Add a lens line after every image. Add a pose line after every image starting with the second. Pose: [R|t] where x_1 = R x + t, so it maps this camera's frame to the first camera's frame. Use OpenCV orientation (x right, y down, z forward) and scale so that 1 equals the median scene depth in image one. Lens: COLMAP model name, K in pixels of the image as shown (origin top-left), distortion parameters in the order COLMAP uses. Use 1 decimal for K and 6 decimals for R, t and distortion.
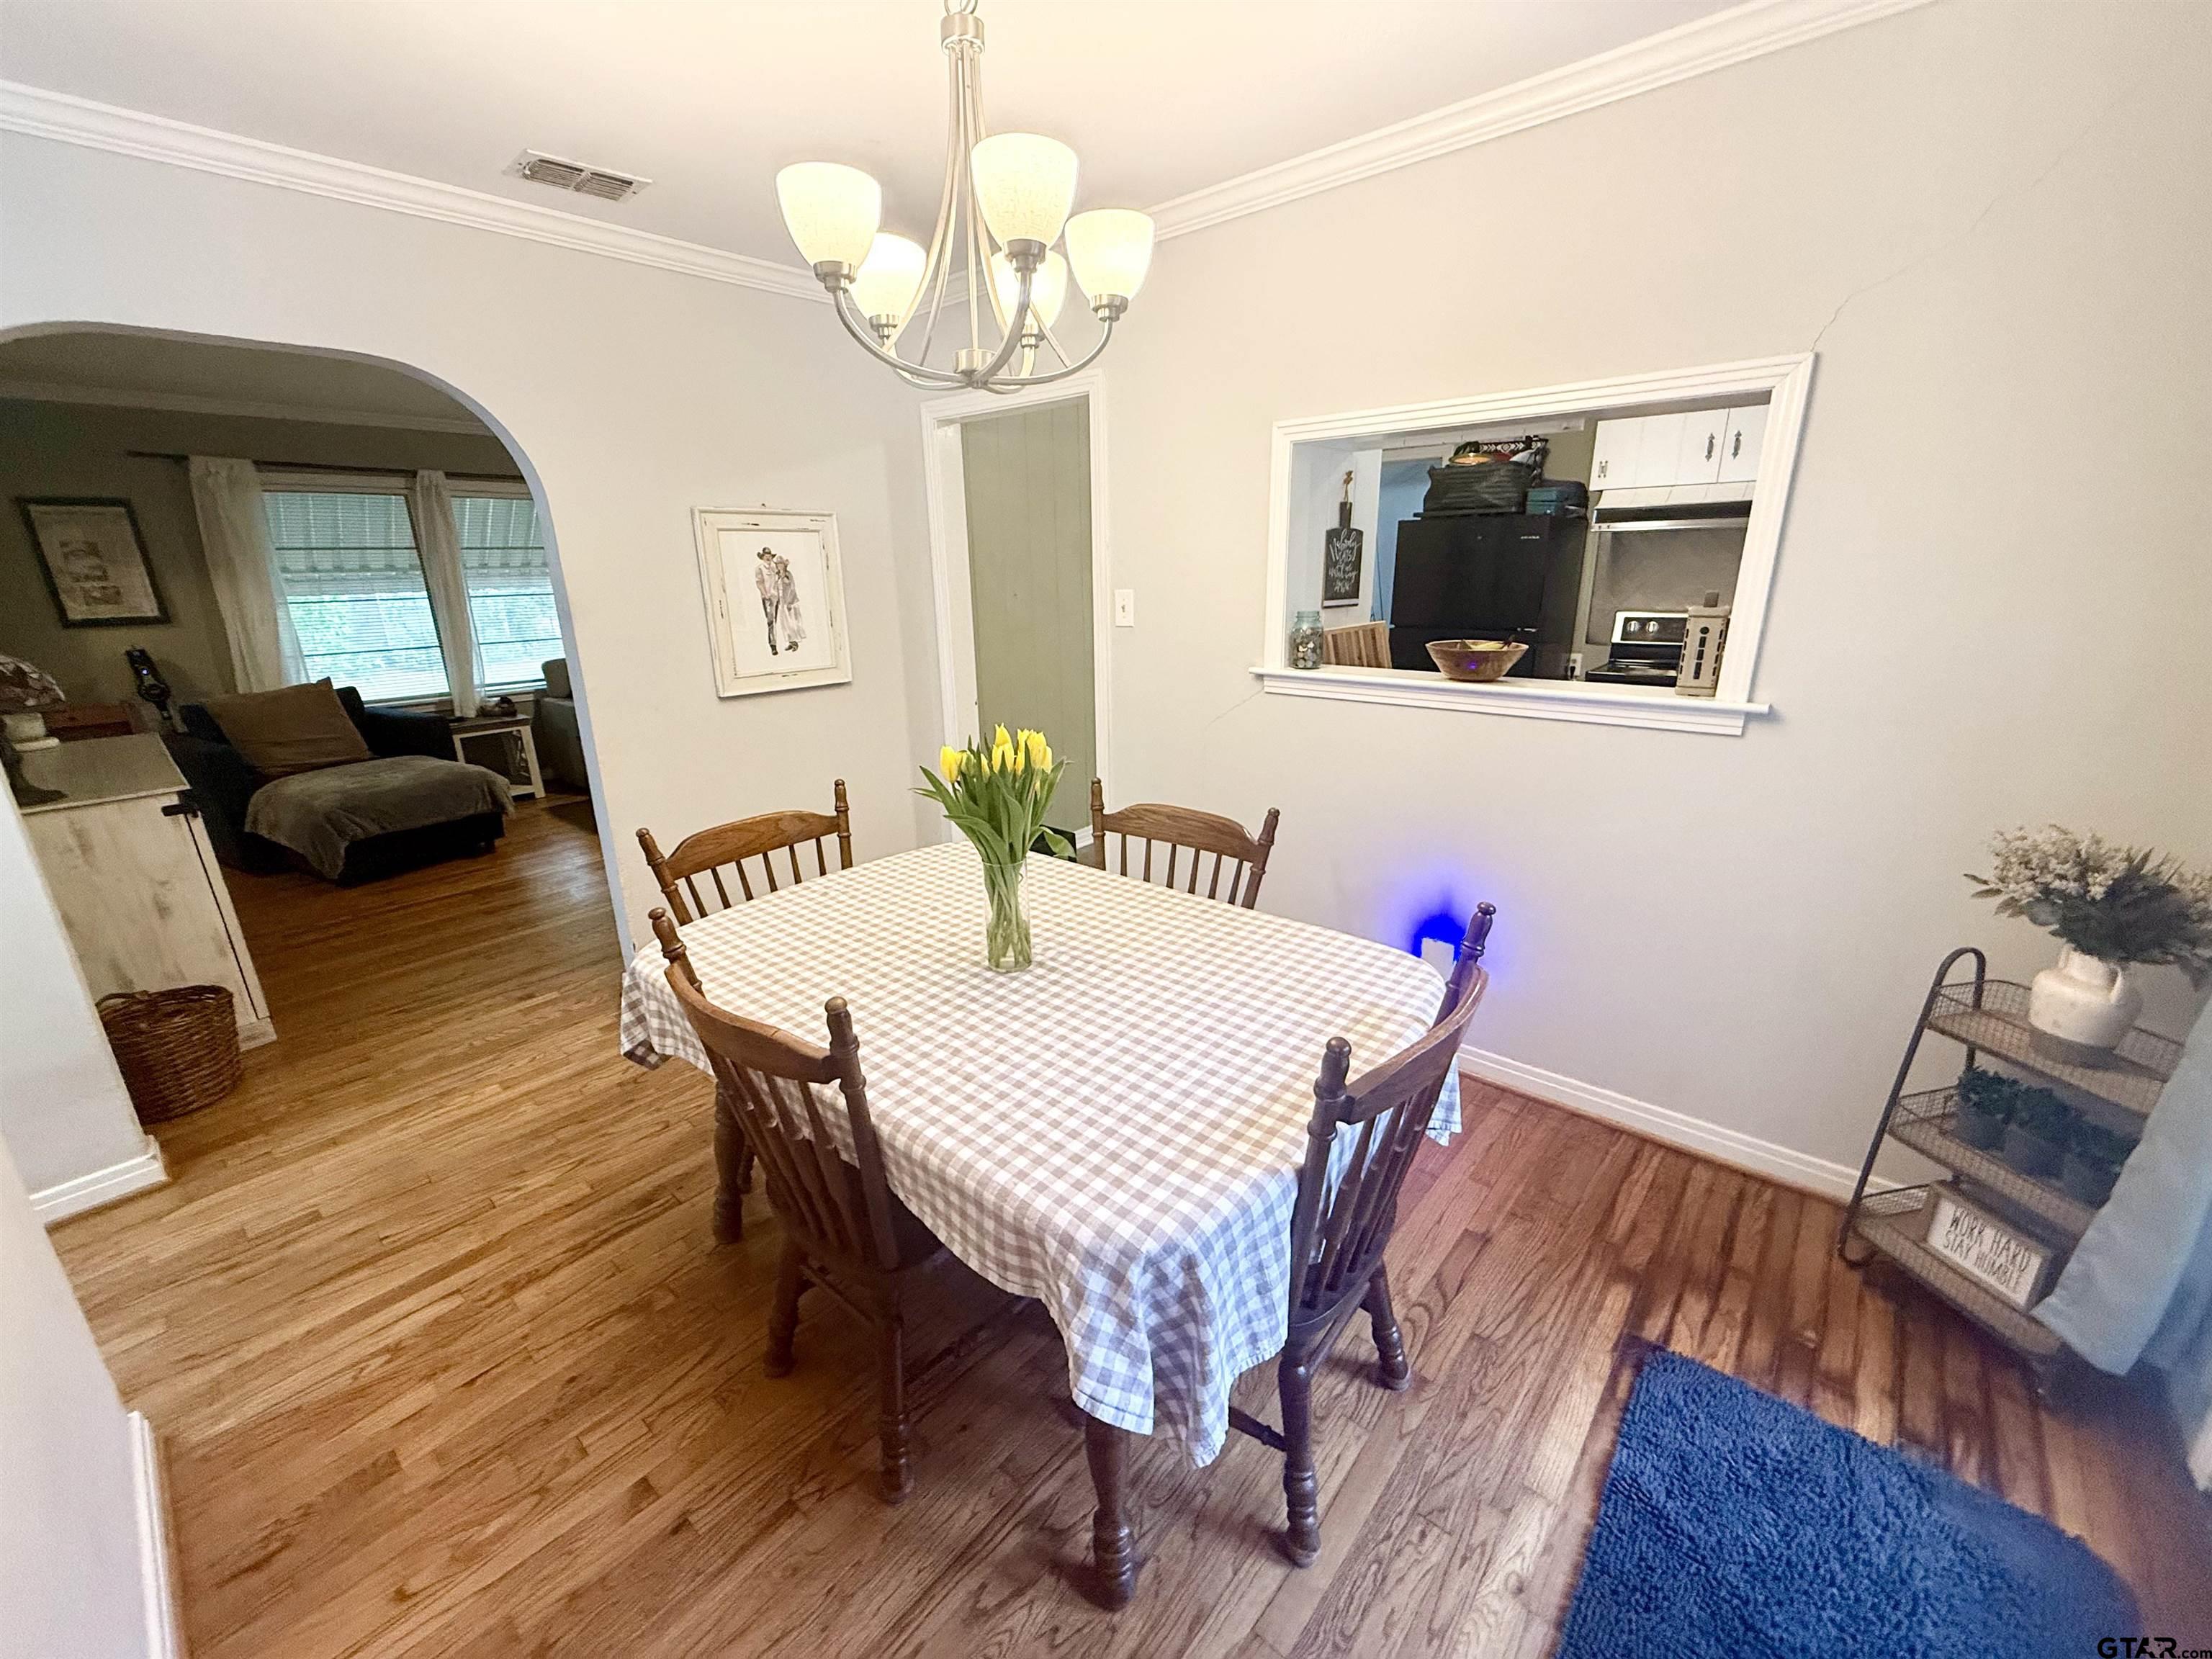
lens RADIAL K [[880.6, 0, 1099.1], [0, 880.6, 831.0], [0, 0, 1]] dist [-0.000872, 0.002022]
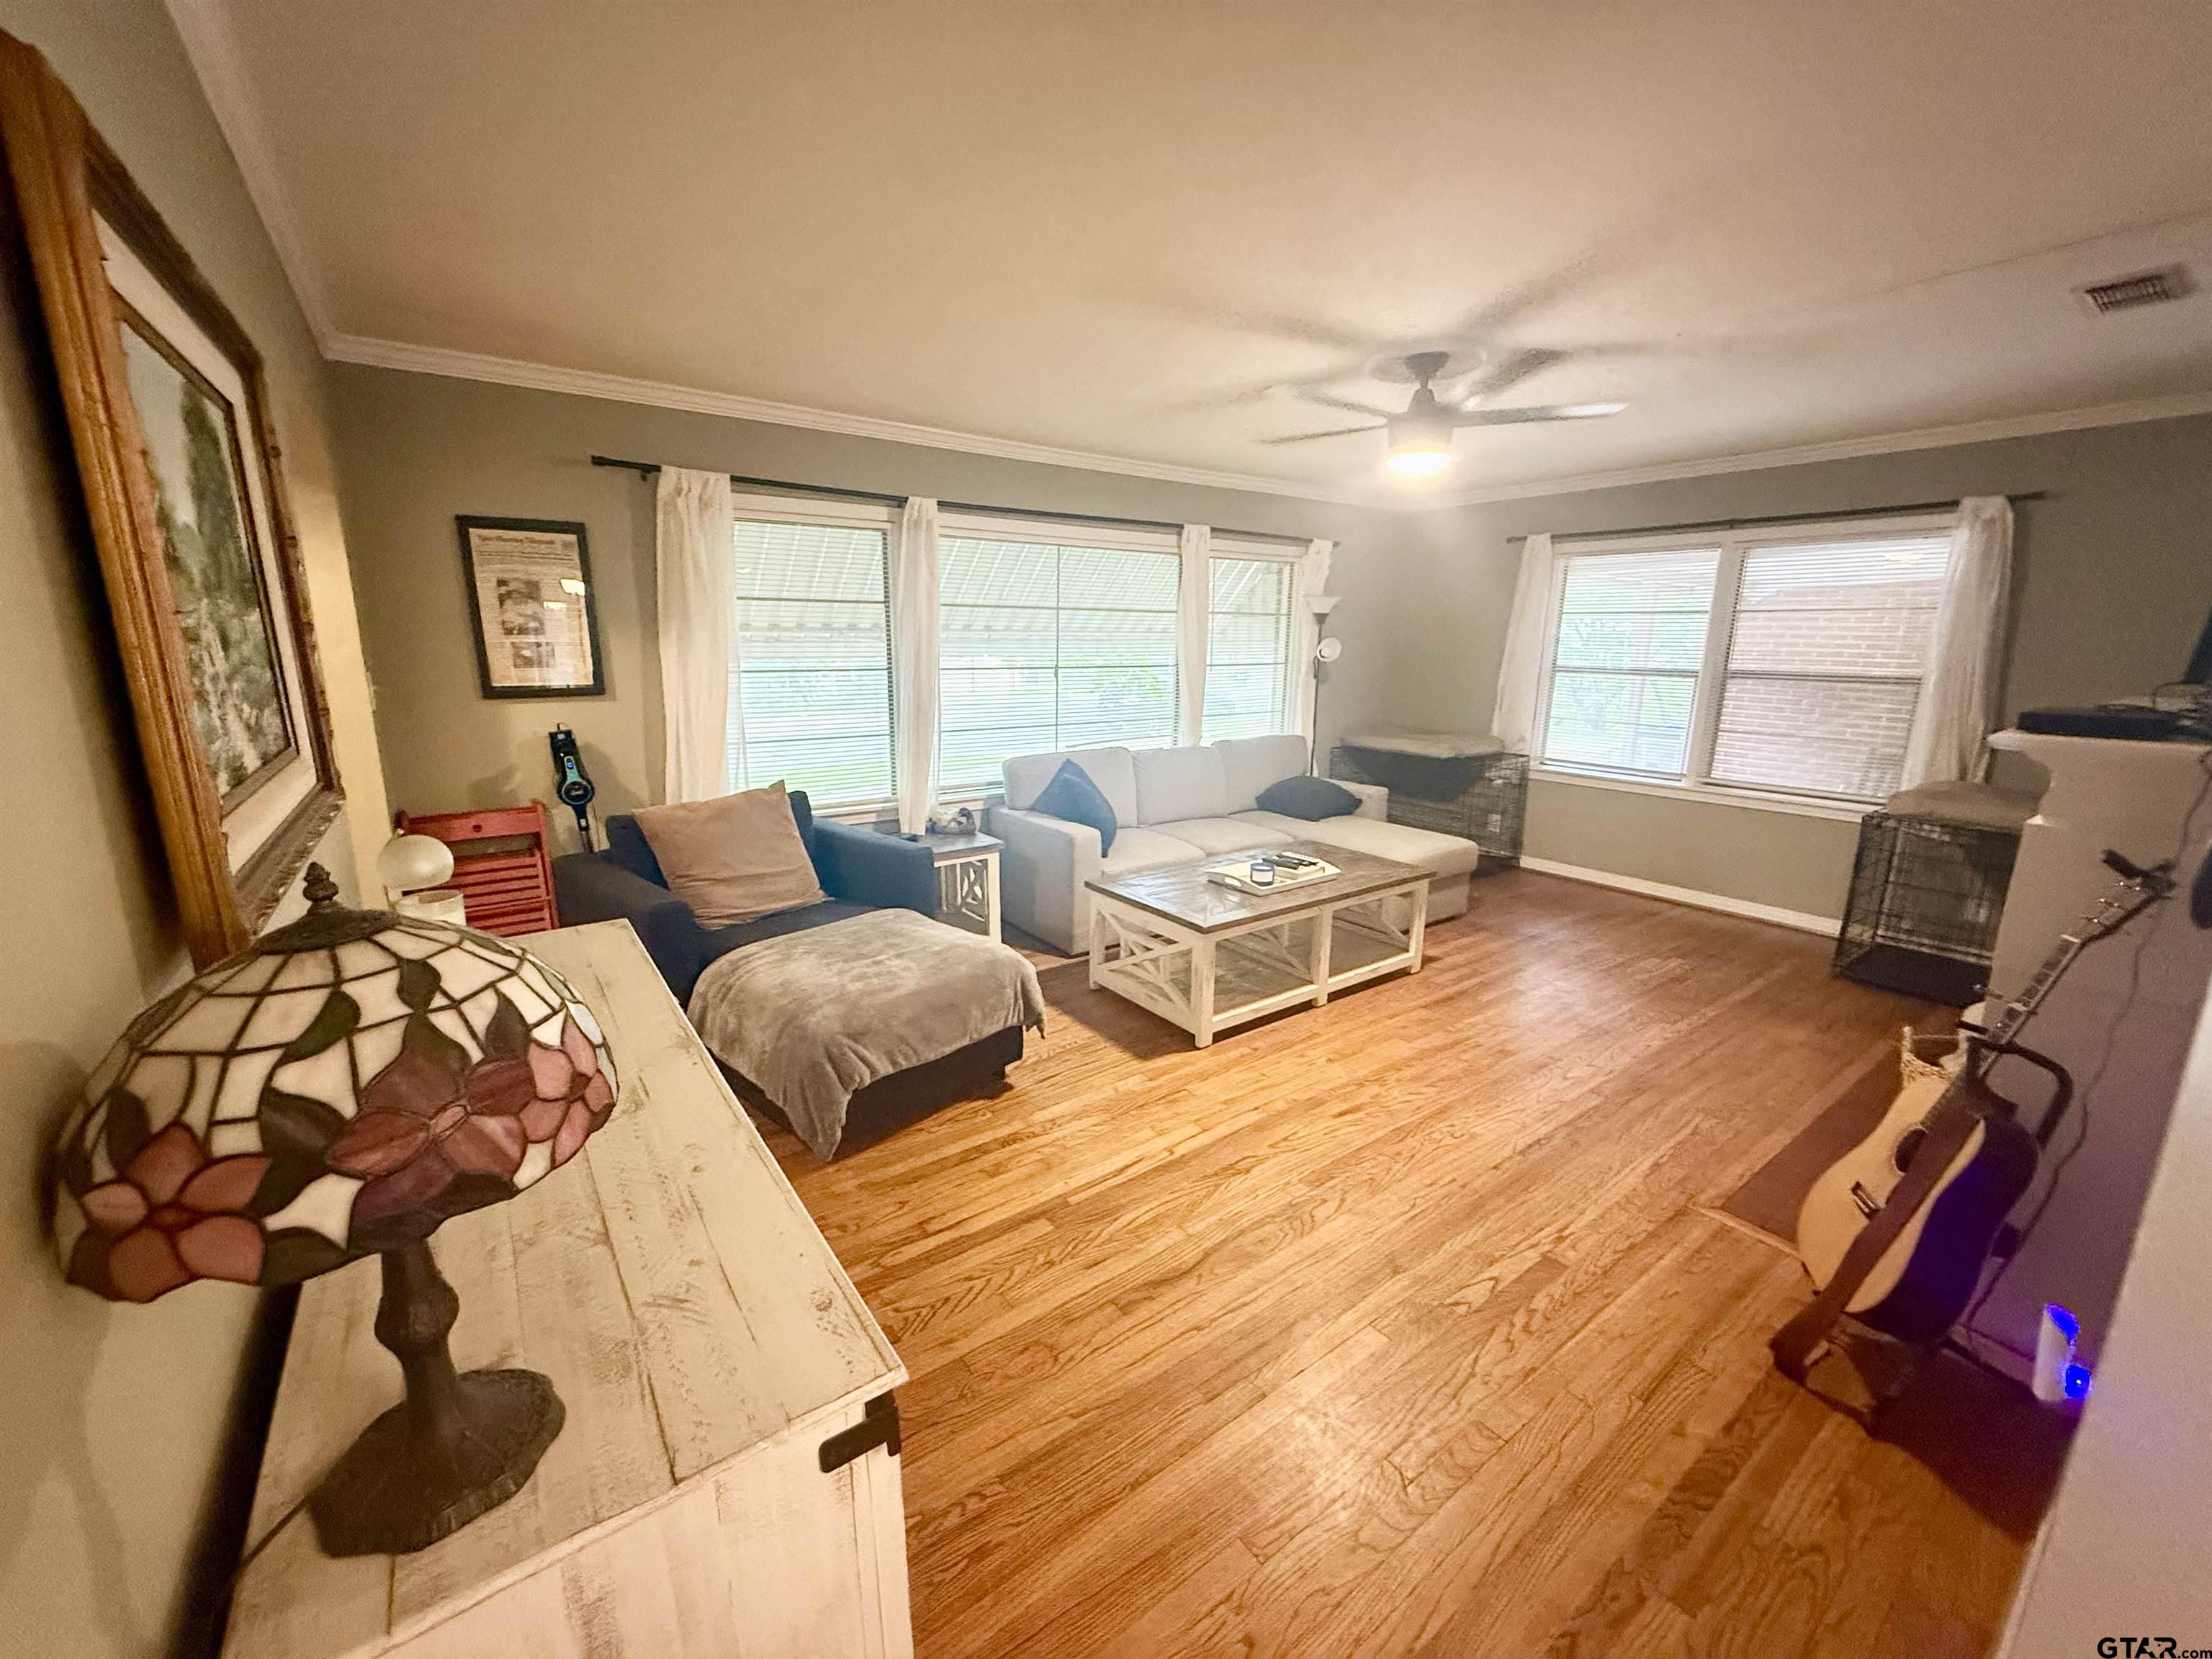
lens RADIAL K [[880.6, 0, 1099.1], [0, 880.6, 831.0], [0, 0, 1]] dist [-0.000872, 0.002022]
pose [[0.976560, 0.078683, -0.200350, -0.532746], [-0.094020, 0.993231, -0.068208, -0.120414], [0.193627, 0.085446, 0.977347, 0.408507]]
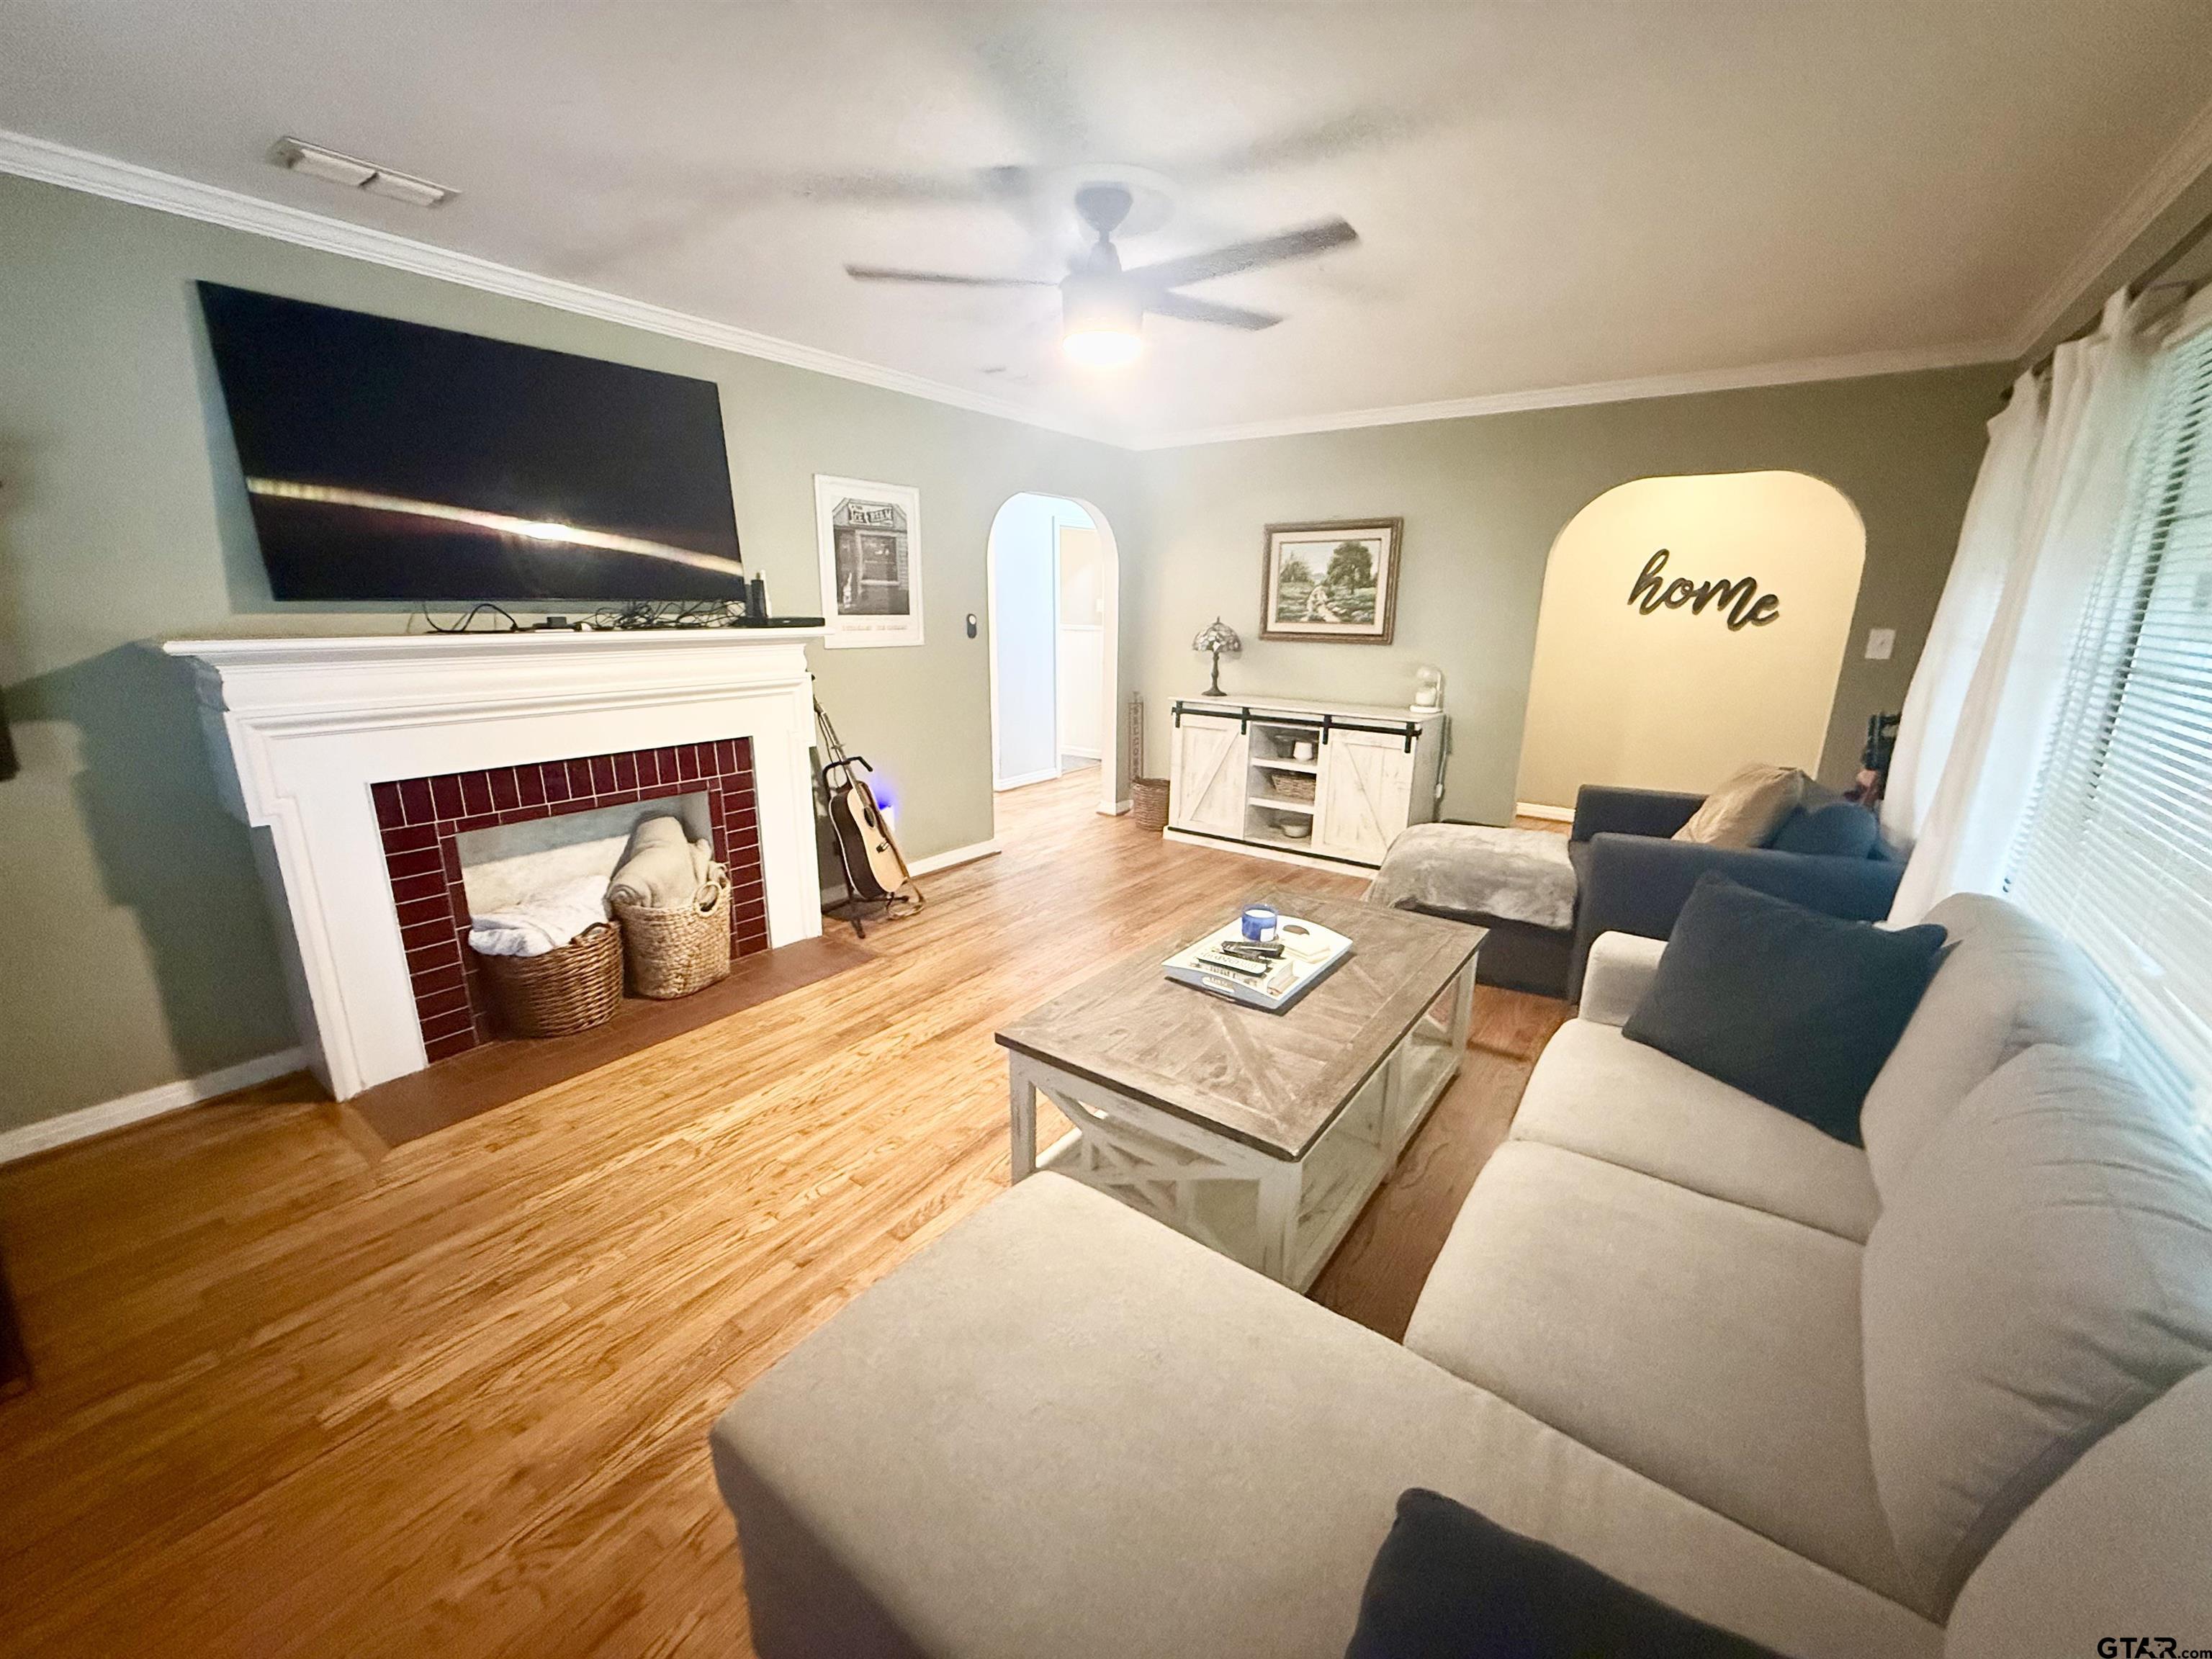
lens RADIAL K [[880.6, 0, 1099.1], [0, 880.6, 831.0], [0, 0, 1]] dist [-0.000872, 0.002022]
pose [[-0.996035, 0.034214, -0.082119, -0.406980], [-0.014856, 0.846152, 0.532735, -0.480459], [0.087713, 0.531842, -0.842289, 1.598248]]
